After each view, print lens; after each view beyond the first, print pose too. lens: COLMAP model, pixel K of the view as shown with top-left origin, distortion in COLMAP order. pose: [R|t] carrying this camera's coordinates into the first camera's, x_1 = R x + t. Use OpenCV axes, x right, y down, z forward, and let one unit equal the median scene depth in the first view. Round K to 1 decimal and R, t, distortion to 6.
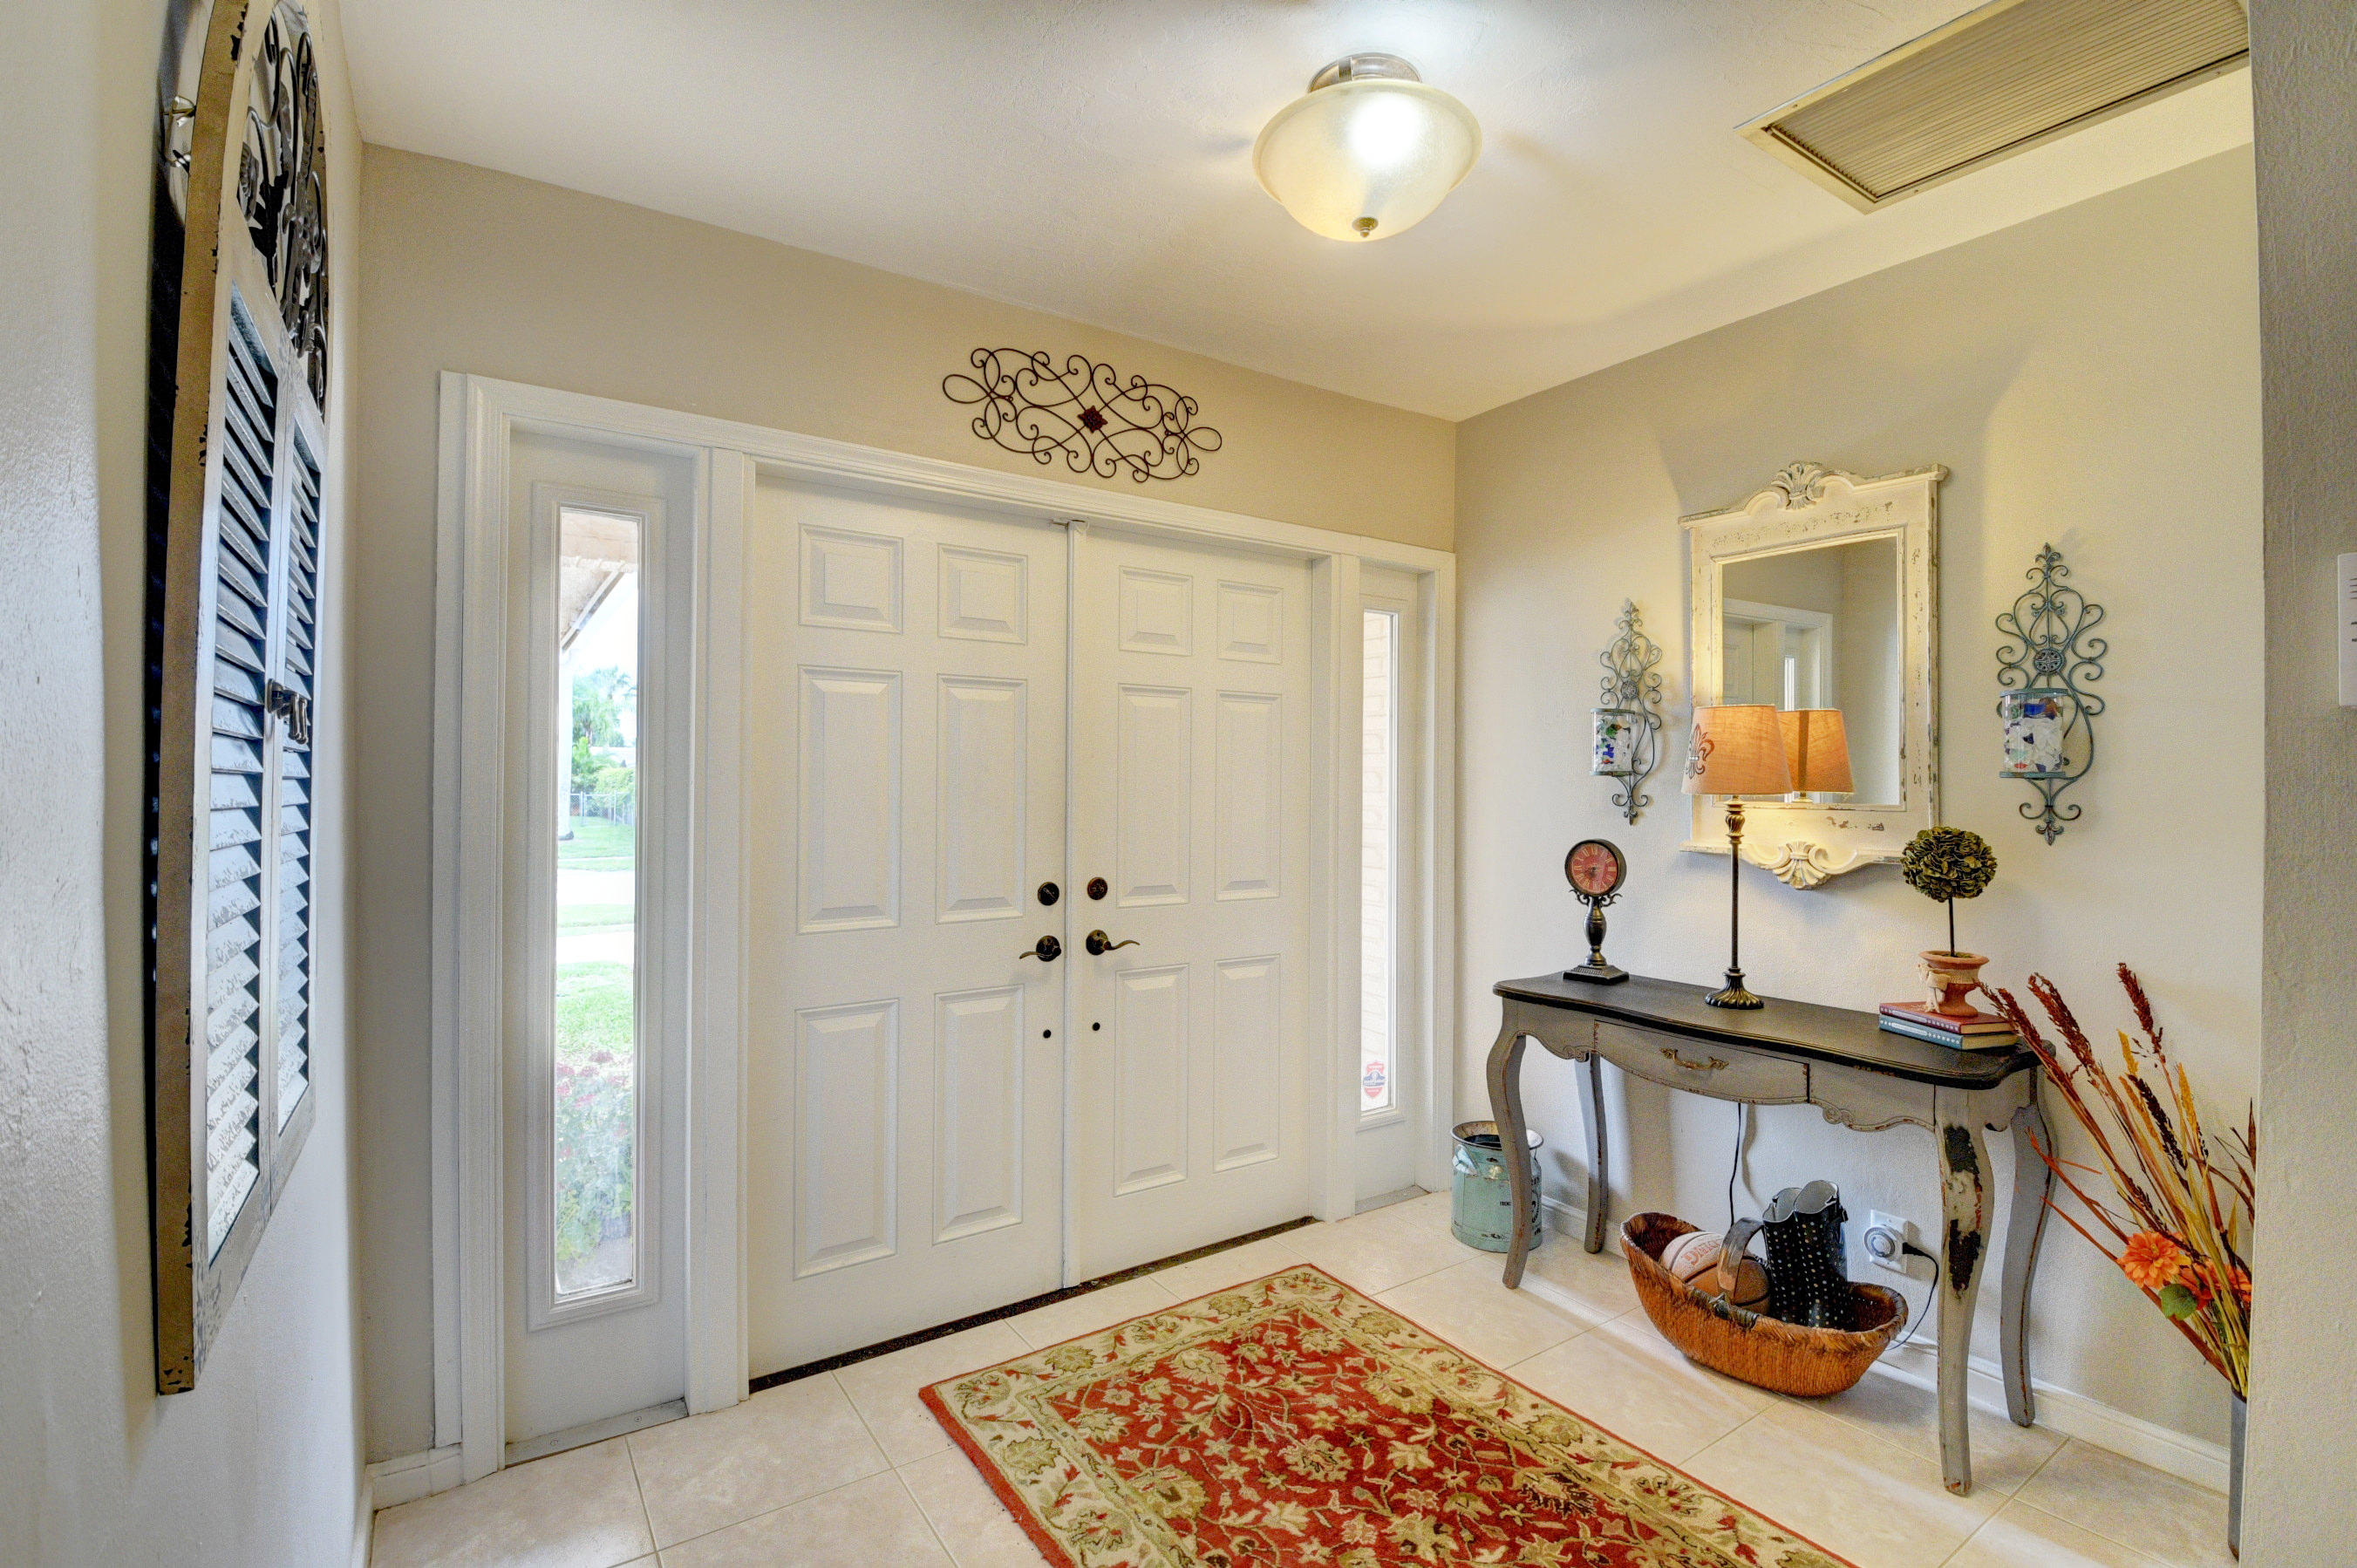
lens RADIAL K [[1058.9, 0, 1184.2], [0, 1058.9, 778.9], [0, 0, 1]] dist [0.016312, -0.026386]
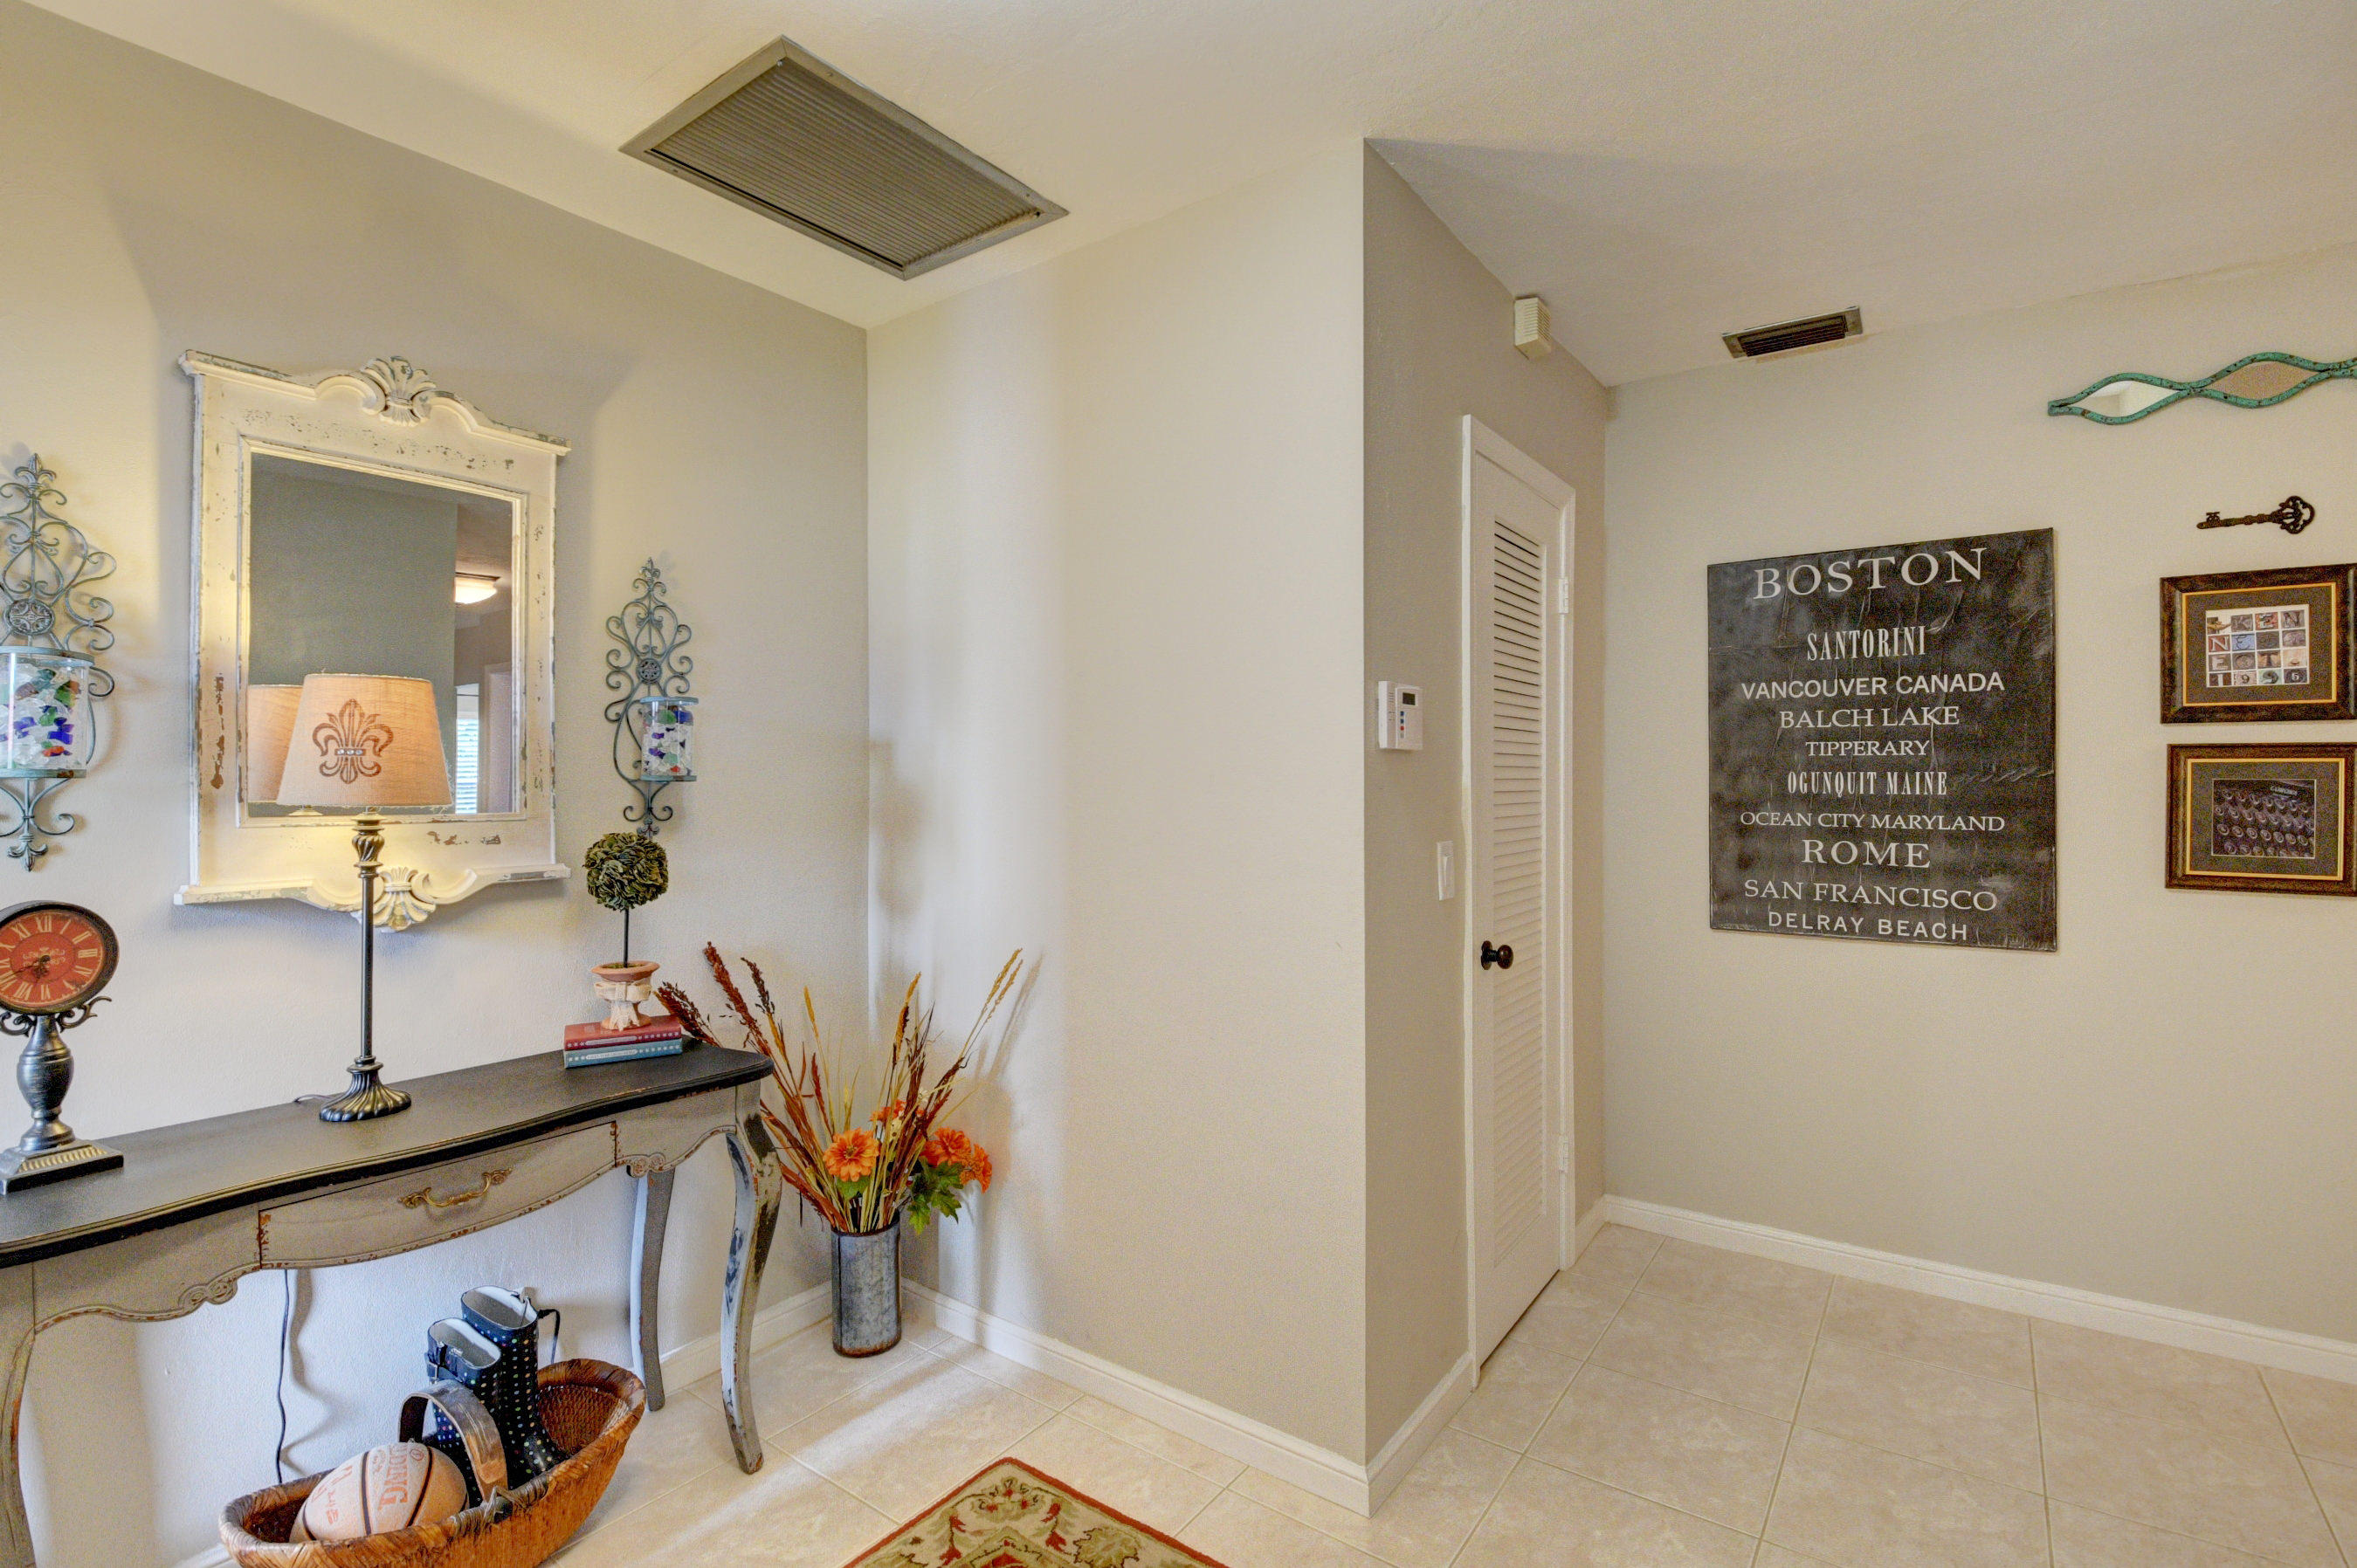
lens RADIAL K [[1058.7, 0, 1184.2], [0, 1058.7, 778.9], [0, 0, 1]] dist [0.016312, -0.026386]
pose [[-0.338519, 0.003916, 0.940951, -0.313321], [0.005772, 0.999981, -0.002085, 0.001574], [-0.940942, 0.004725, -0.338535, 0.752164]]
